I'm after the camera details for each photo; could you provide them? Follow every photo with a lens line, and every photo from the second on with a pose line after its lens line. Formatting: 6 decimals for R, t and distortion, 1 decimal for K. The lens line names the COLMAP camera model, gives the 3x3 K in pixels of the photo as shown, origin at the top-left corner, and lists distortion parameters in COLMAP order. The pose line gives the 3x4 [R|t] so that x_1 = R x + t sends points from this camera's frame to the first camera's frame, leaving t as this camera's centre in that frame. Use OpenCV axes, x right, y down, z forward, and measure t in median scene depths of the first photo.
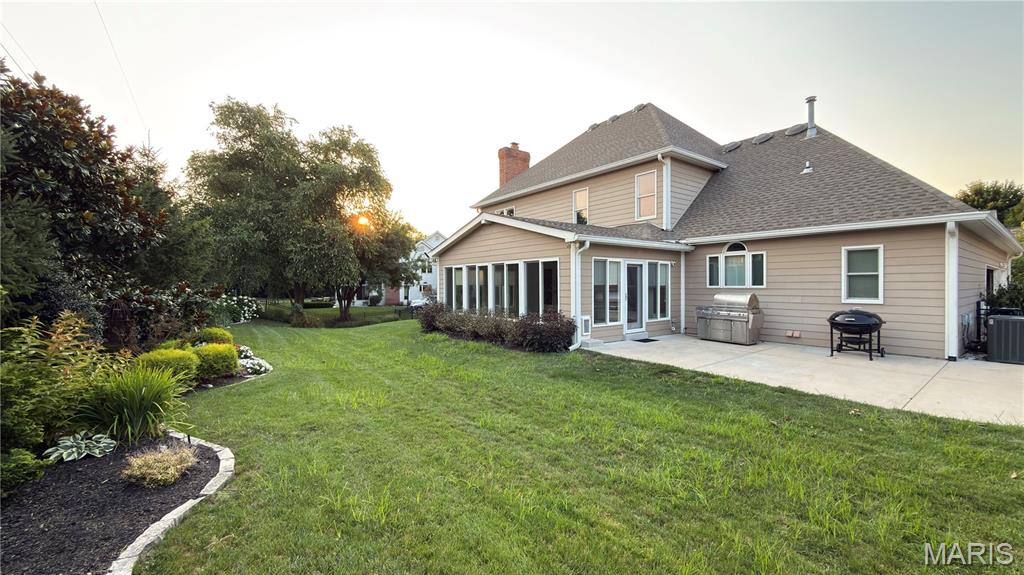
lens RADIAL K [[407.1, 0, 509.9], [0, 407.1, 290.6], [0, 0, 1]] dist [-0.008456, -0.000708]
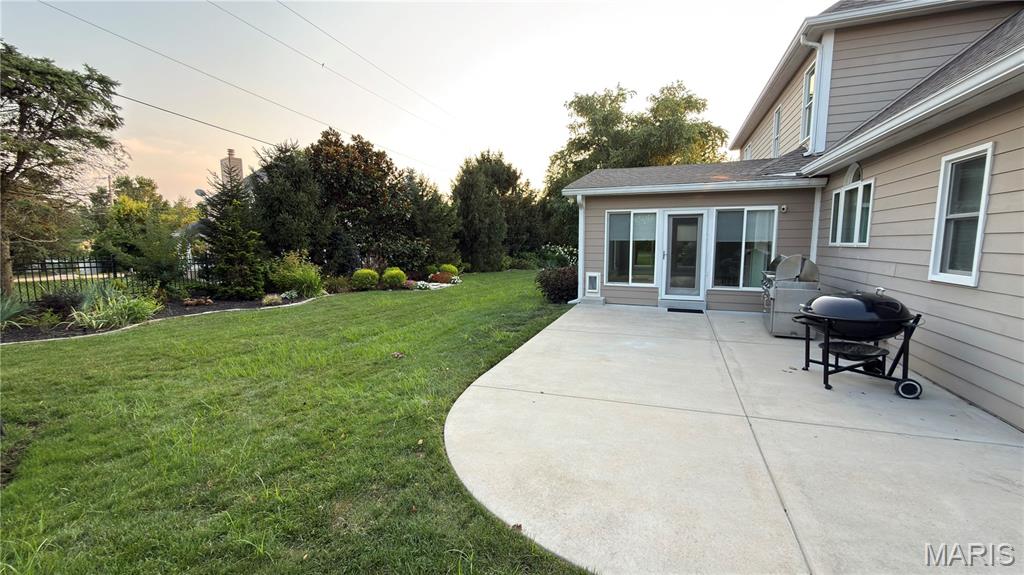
lens RADIAL K [[407.1, 0, 510.2], [0, 407.1, 286.6], [0, 0, 1]] dist [-0.008456, -0.000708]
pose [[0.515854, 0.097582, -0.851101, 0.868133], [-0.012627, 0.994249, 0.106342, -0.005235], [0.856583, -0.044110, 0.514120, 0.312706]]
